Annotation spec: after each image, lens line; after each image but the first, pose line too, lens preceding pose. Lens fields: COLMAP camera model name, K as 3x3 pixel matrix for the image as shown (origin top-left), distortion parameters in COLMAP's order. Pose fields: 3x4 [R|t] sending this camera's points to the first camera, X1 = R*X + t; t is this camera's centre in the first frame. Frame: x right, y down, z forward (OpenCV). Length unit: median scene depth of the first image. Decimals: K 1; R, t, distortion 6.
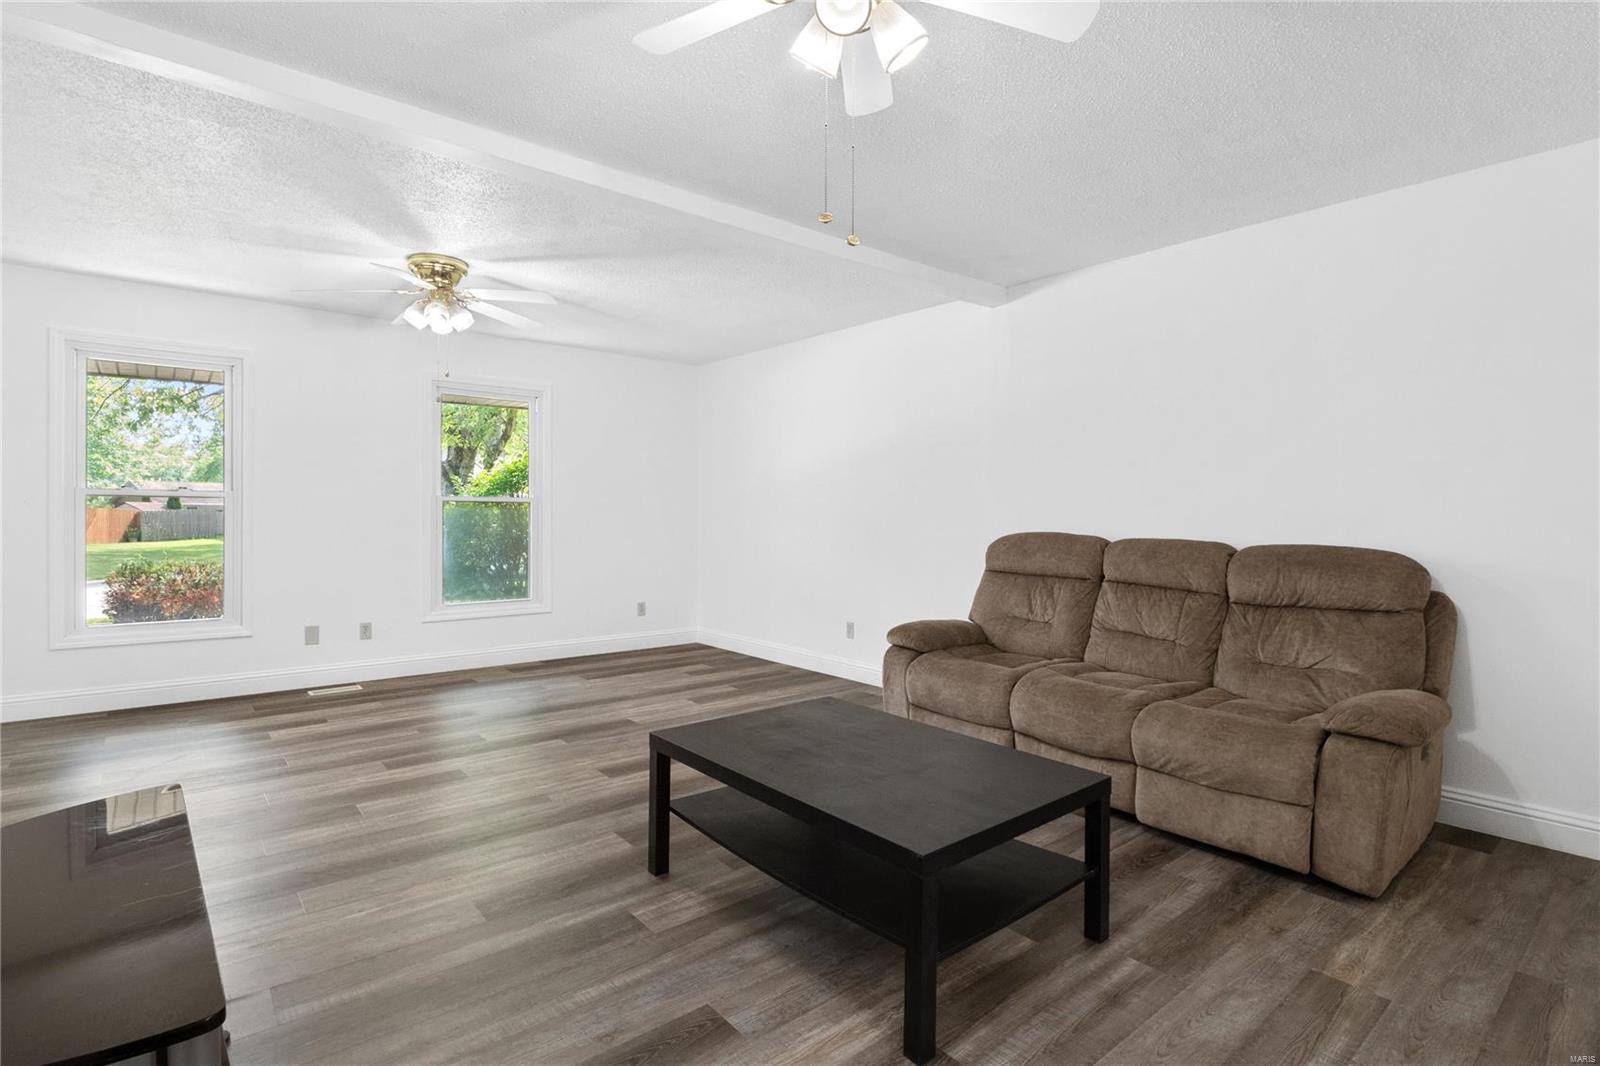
lens RADIAL K [[774.7, 0, 805.1], [0, 774.7, 532.4], [0, 0, 1]] dist [-0.001343, -0.001120]
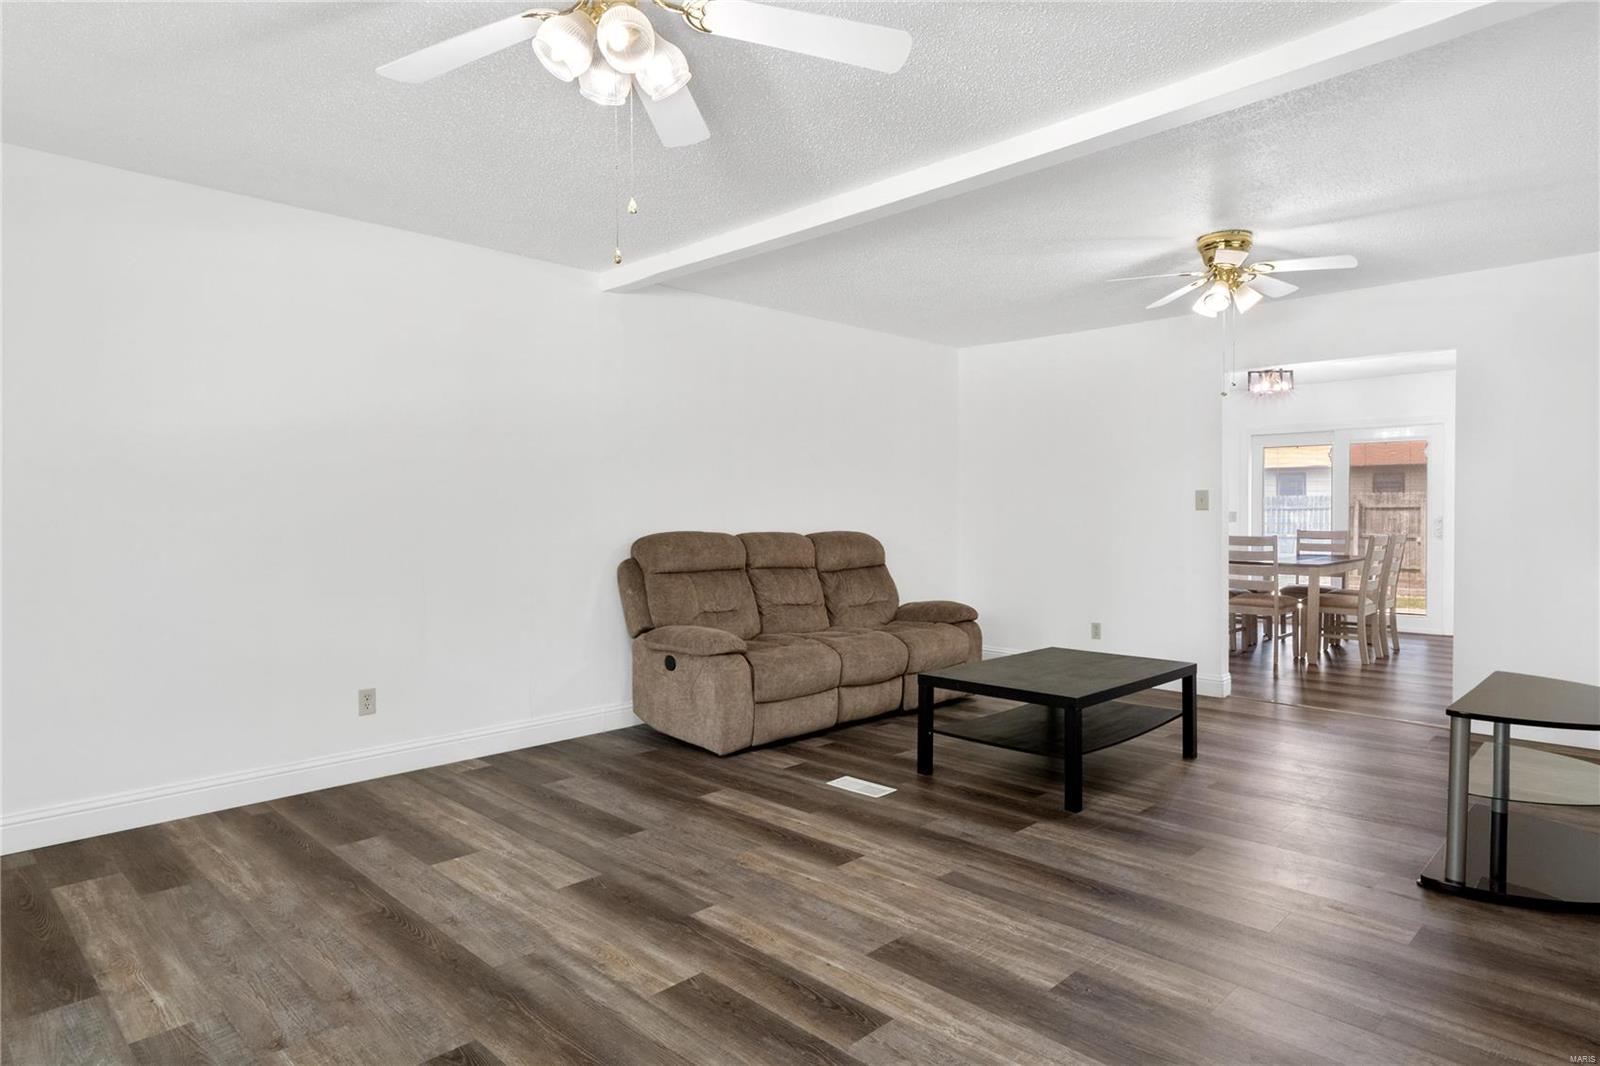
lens RADIAL K [[901.4, 0, 844.2], [0, 901.4, 521.8], [0, 0, 1]] dist [0.027650, -0.005084]
pose [[-0.100103, -0.019876, 0.994779, -1.159850], [0.027139, 0.999374, 0.022699, -0.043663], [-0.994607, 0.029269, -0.099501, 1.103984]]
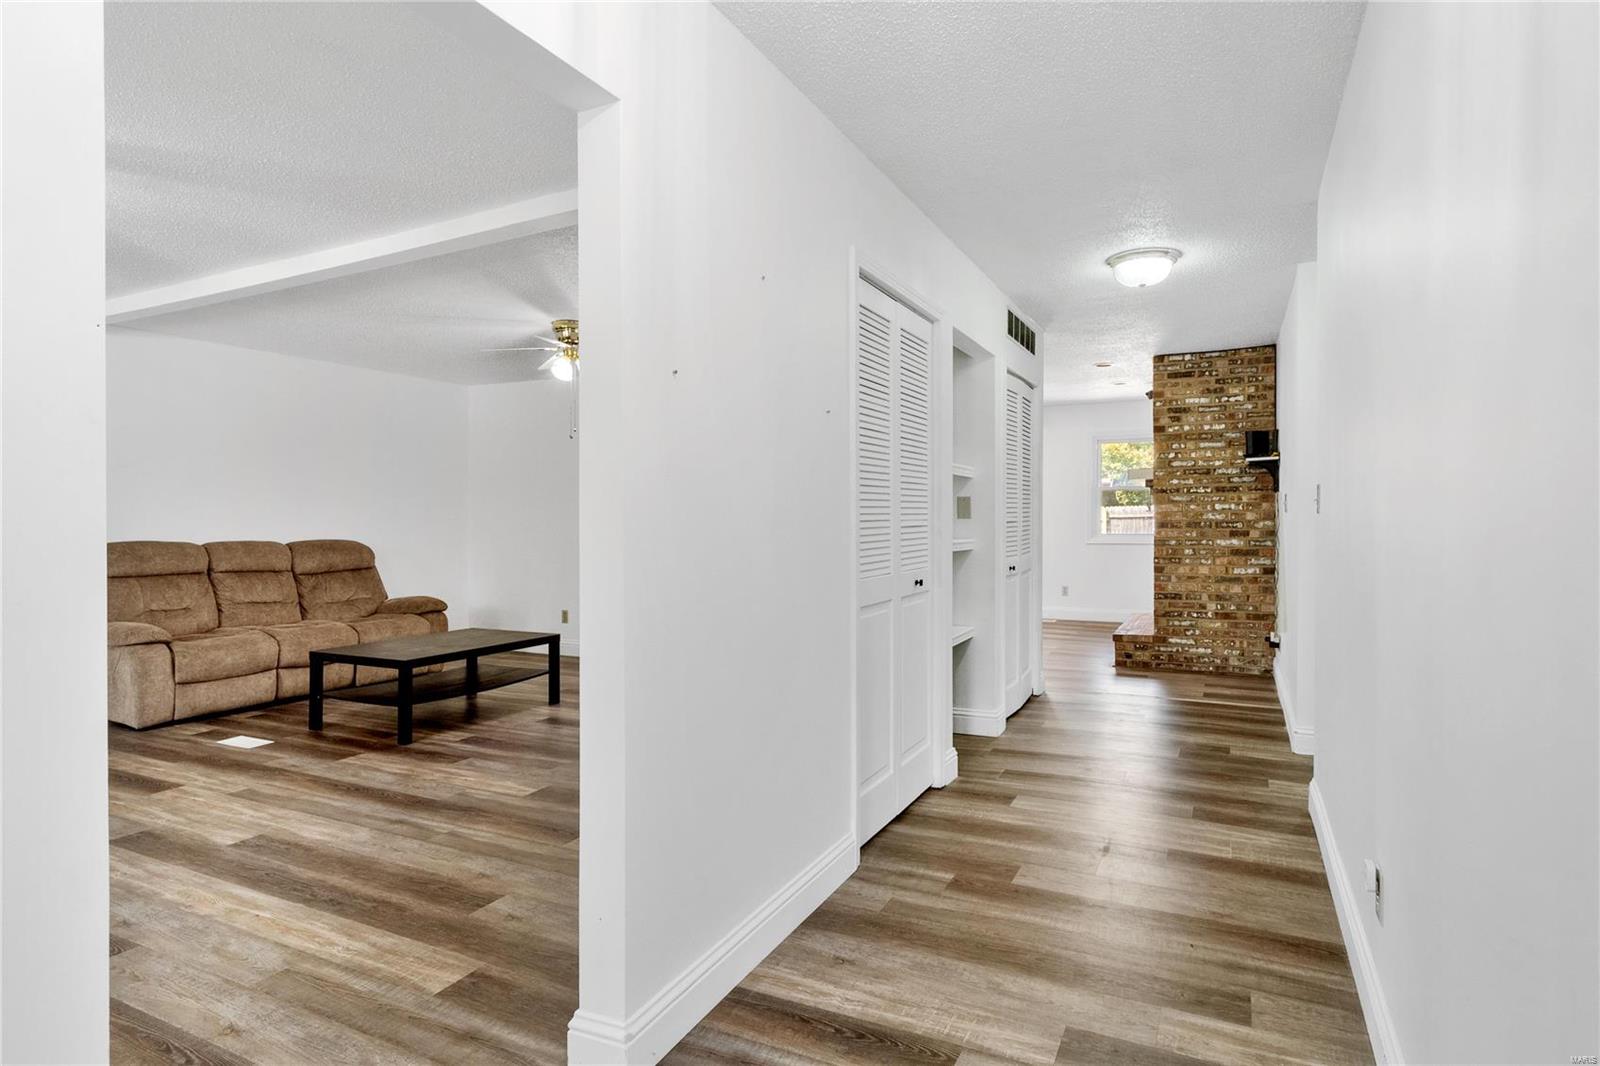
lens RADIAL K [[842.2, 0, 790.9], [0, 842.2, 524.5], [0, 0, 1]] dist [0.002651, 0.004045]
pose [[-0.371395, -0.012960, 0.928385, -1.601733], [0.028485, 0.999273, 0.025345, -0.038473], [-0.928038, 0.035858, -0.370756, 0.656244]]
